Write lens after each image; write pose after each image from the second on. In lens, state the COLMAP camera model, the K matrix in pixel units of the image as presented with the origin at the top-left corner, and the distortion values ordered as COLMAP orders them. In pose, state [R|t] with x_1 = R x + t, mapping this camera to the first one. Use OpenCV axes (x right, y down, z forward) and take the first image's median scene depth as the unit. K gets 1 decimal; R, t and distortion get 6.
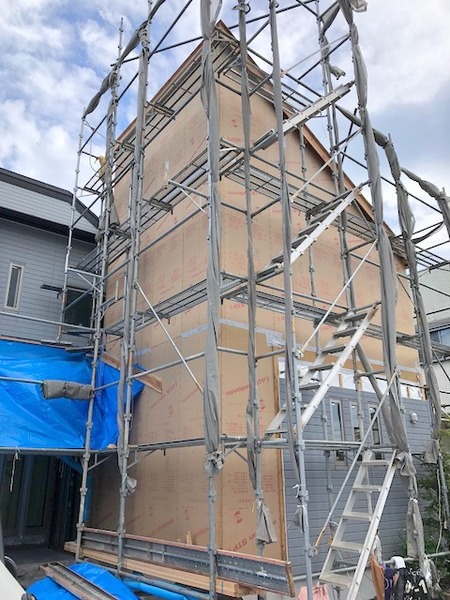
lens RADIAL K [[492.8, 0, 214.0], [0, 492.8, 298.5], [0, 0, 1]] dist [-0.001143, 0.007820]
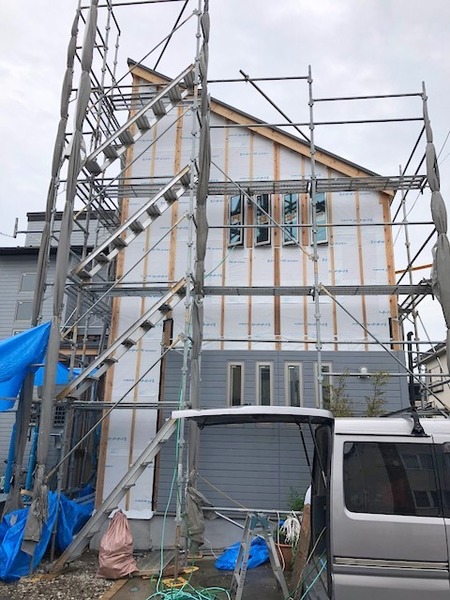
lens RADIAL K [[472.3, 0, 233.1], [0, 472.3, 300.1], [0, 0, 1]] dist [0.011674, 0.001176]
pose [[0.728671, -0.168486, -0.663816, 0.934967], [0.204908, 0.978501, -0.023430, 0.097763], [0.653492, -0.118948, 0.747529, 0.252423]]
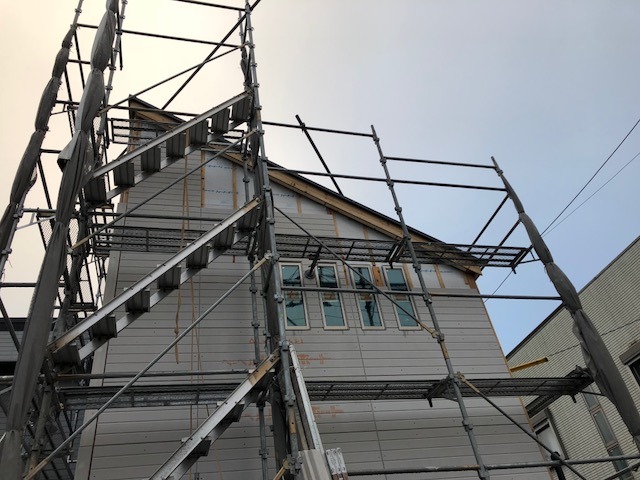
lens RADIAL K [[521.9, 0, 318.2], [0, 521.9, 238.9], [0, 0, 1]] dist [0.049595, -0.002473]
pose [[0.907695, -0.345187, -0.238611, 0.509318], [0.257434, 0.907113, -0.332976, 0.102227], [0.331386, 0.240814, 0.912245, 0.320339]]
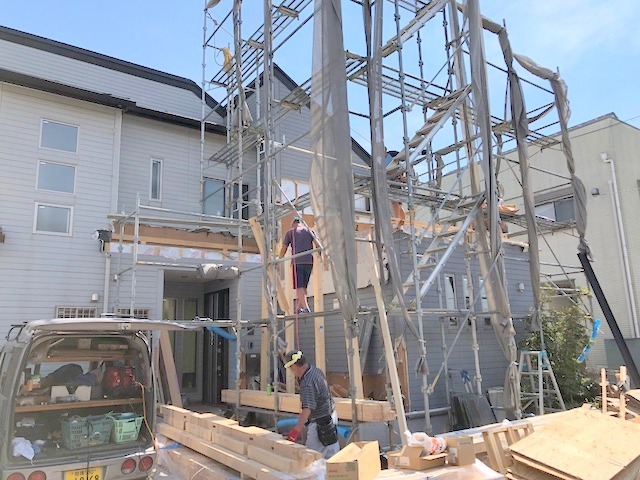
lens RADIAL K [[513.3, 0, 311.9], [0, 513.3, 238.5], [0, 0, 1]] dist [-0.006227, -0.002373]
pose [[0.998876, -0.031420, -0.035484, -0.029681], [0.036082, 0.989566, 0.139492, -0.053846], [0.030731, -0.140615, 0.989587, -0.179547]]
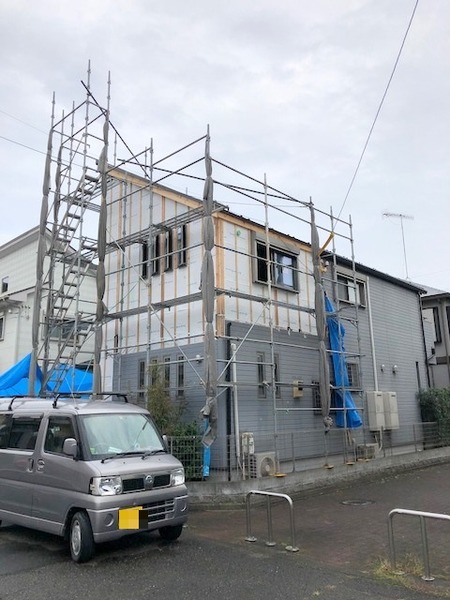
lens RADIAL K [[481.2, 0, 224.0], [0, 481.2, 302.4], [0, 0, 1]] dist [-0.006227, -0.002373]
pose [[0.209492, -0.211455, -0.954673, 1.799980], [0.363413, 0.923239, -0.124746, 0.324290], [0.907769, -0.320807, 0.270257, 0.882455]]
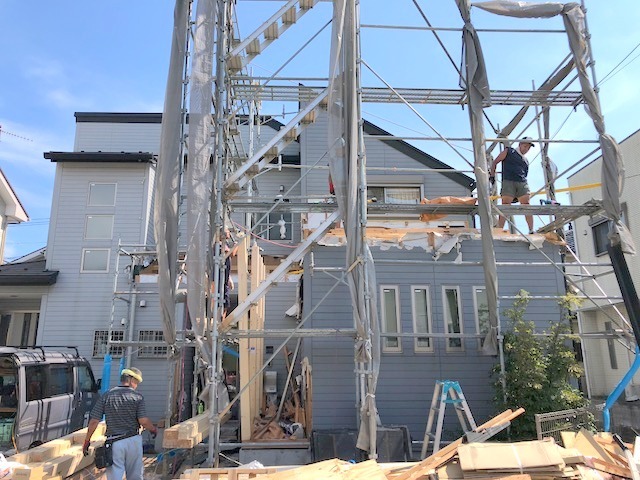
lens RADIAL K [[513.3, 0, 311.9], [0, 513.3, 238.5], [0, 0, 1]] dist [-0.006227, -0.002373]
pose [[0.820026, -0.135859, -0.555967, 0.695104], [0.194224, 0.979829, 0.047036, 0.035636], [0.538362, -0.146553, 0.829872, 0.086068]]
